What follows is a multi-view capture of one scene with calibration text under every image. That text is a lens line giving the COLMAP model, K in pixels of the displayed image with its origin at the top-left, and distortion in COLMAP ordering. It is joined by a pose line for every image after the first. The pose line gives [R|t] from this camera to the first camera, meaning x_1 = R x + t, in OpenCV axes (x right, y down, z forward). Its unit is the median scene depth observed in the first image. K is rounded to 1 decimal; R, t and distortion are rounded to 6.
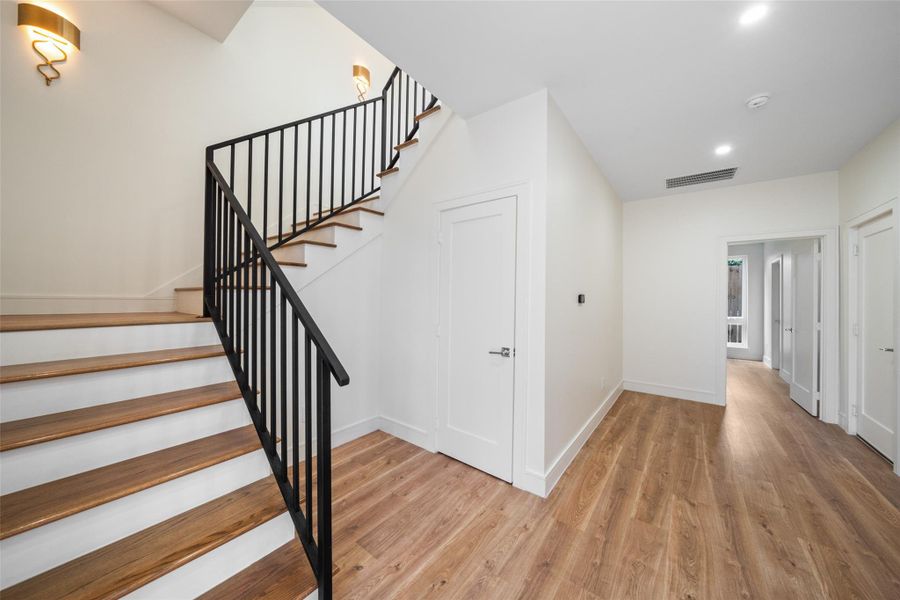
lens RADIAL K [[311.6, 0, 453.5], [0, 311.6, 304.6], [0, 0, 1]] dist [-0.005571, 0.000107]
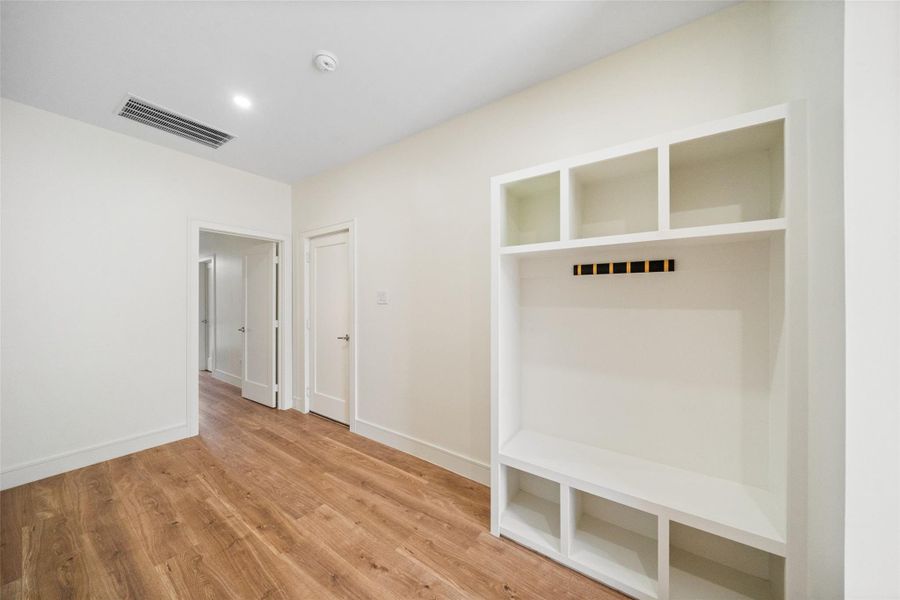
lens RADIAL K [[308.0, 0, 450.8], [0, 308.0, 299.0], [0, 0, 1]] dist [-0.010967, 0.002313]
pose [[-0.032560, -0.008180, 0.999436, 0.115369], [0.025415, 0.999636, 0.009010, -0.015339], [-0.999147, 0.025694, -0.032340, 0.562349]]
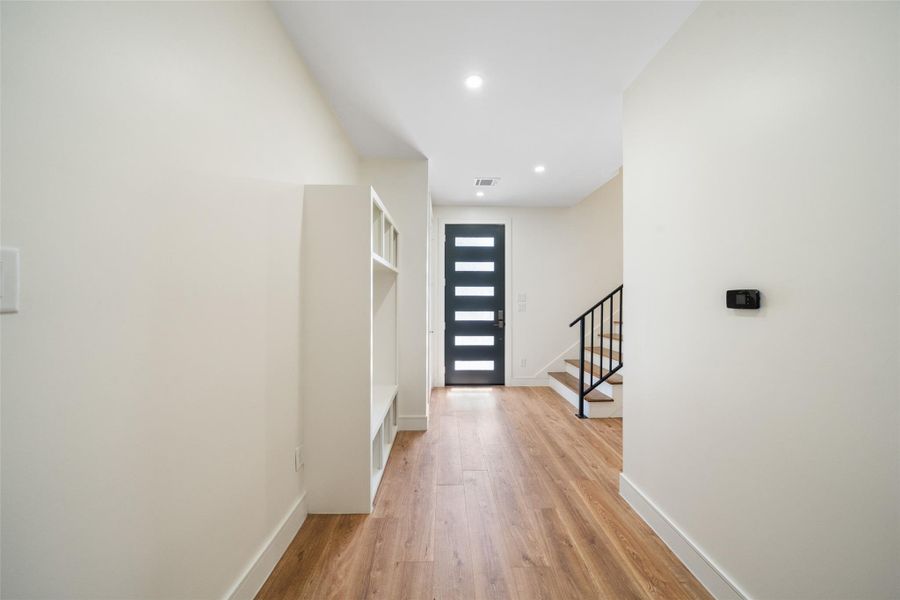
lens RADIAL K [[311.6, 0, 453.5], [0, 311.6, 304.6], [0, 0, 1]] dist [-0.005571, 0.000107]
pose [[-0.776718, 0.000389, -0.629848, 1.096764], [-0.024836, 0.999203, 0.031245, -0.014786], [0.629359, 0.039912, -0.776089, 1.144531]]
